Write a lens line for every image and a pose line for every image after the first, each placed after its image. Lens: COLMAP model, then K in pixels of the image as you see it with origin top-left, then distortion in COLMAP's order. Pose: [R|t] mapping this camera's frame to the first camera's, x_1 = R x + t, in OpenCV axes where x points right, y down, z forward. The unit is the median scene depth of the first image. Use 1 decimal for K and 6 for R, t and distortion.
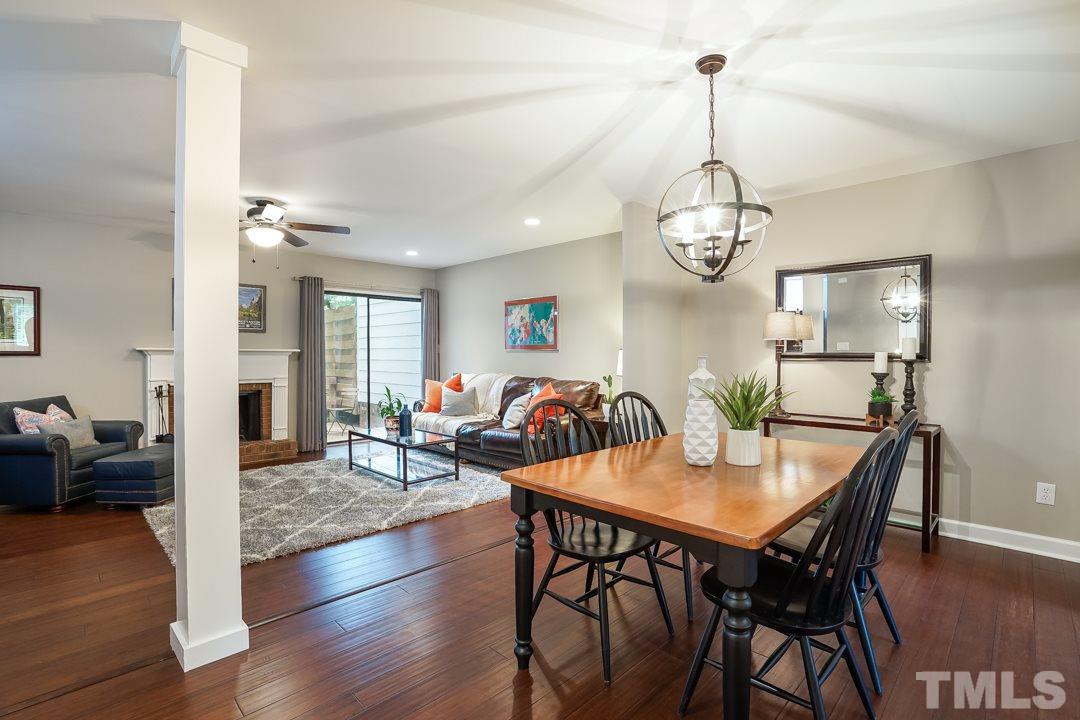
lens RADIAL K [[513.4, 0, 532.6], [0, 513.4, 355.7], [0, 0, 1]] dist [-0.040313, 0.013460]
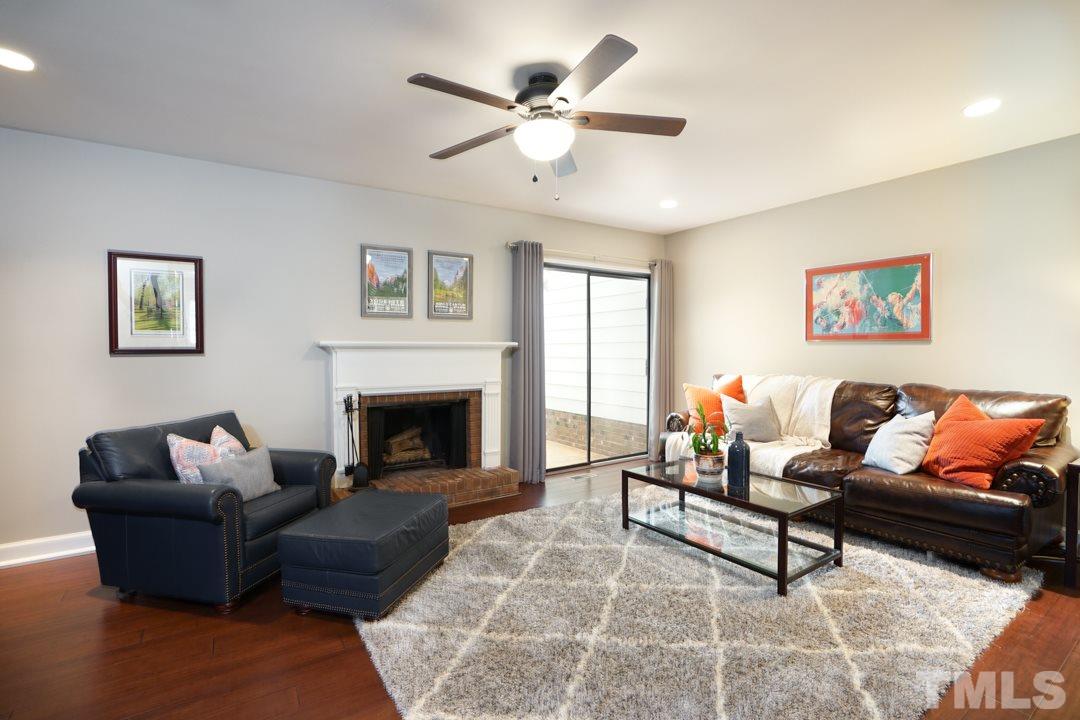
lens RADIAL K [[501.9, 0, 535.9], [0, 501.9, 352.1], [0, 0, 1]] dist [-0.035335, 0.006148]
pose [[0.980433, -0.006440, -0.196748, -0.369598], [0.006780, 0.999976, 0.001056, -0.000448], [0.196736, -0.002369, 0.980454, 0.389401]]
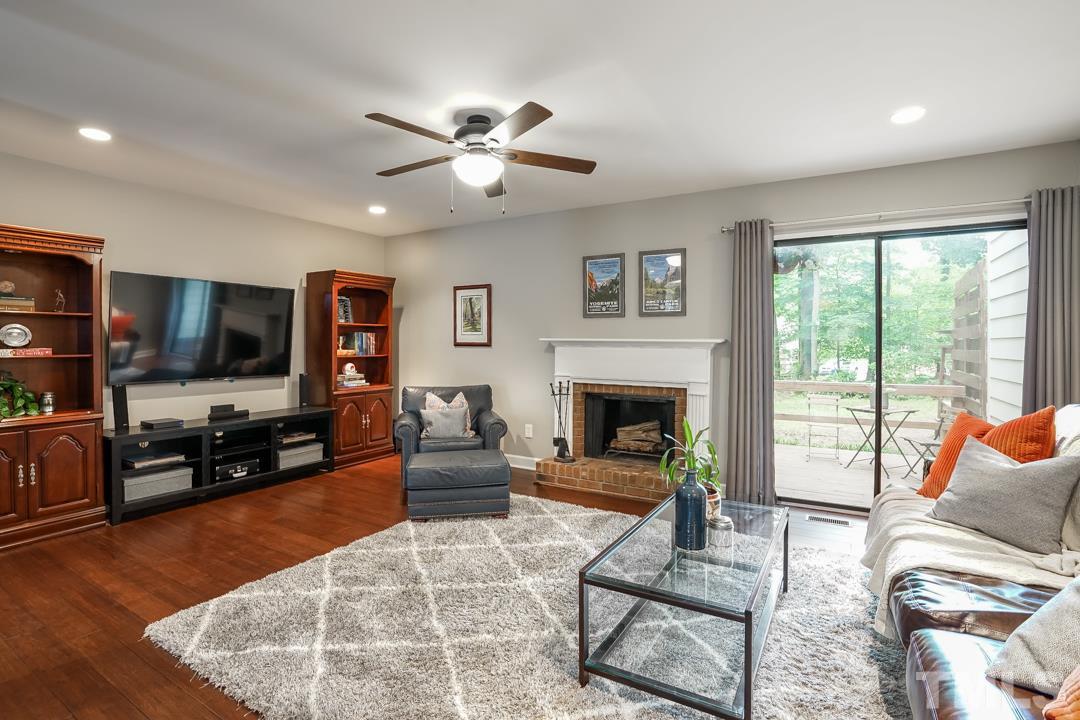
lens RADIAL K [[513.4, 0, 548.7], [0, 513.4, 344.5], [0, 0, 1]] dist [-0.040313, 0.013460]
pose [[0.256793, 0.002343, -0.966464, 0.126052], [-0.010935, 0.999940, -0.000481, -0.005233], [0.966405, 0.010692, 0.256803, 0.797314]]
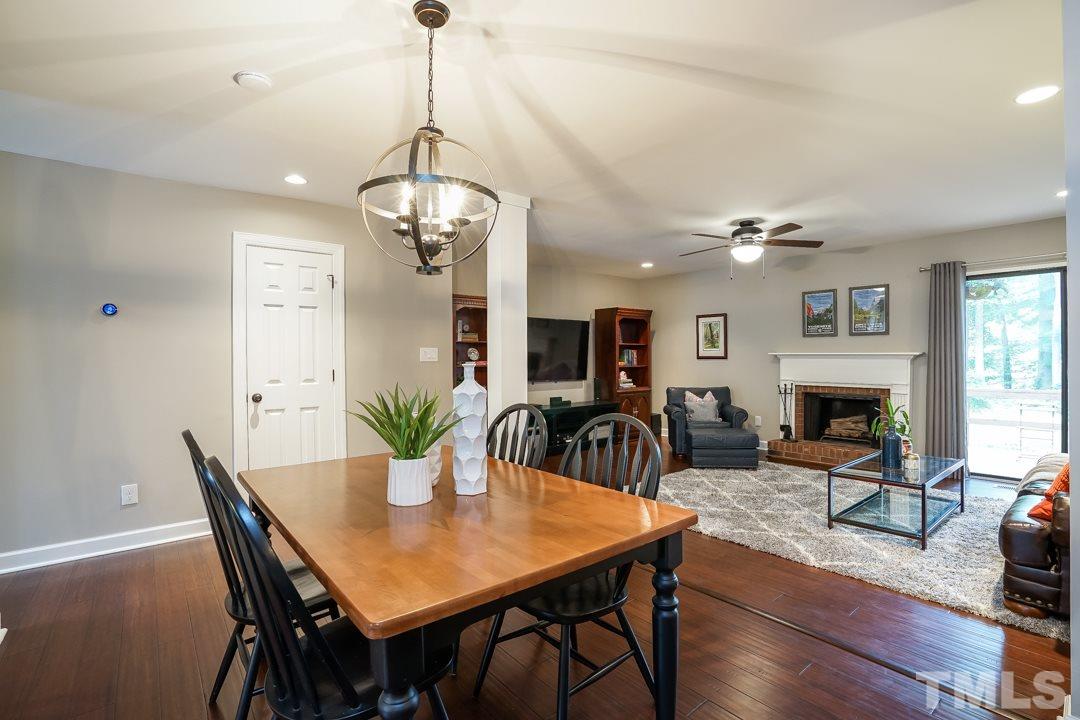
lens RADIAL K [[501.9, 0, 555.0], [0, 501.9, 358.5], [0, 0, 1]] dist [-0.035335, 0.006148]
pose [[-0.076278, 0.002892, -0.997082, 0.522873], [-0.003049, 0.999990, 0.003134, -0.004275], [0.997082, 0.003280, -0.076269, 0.574140]]
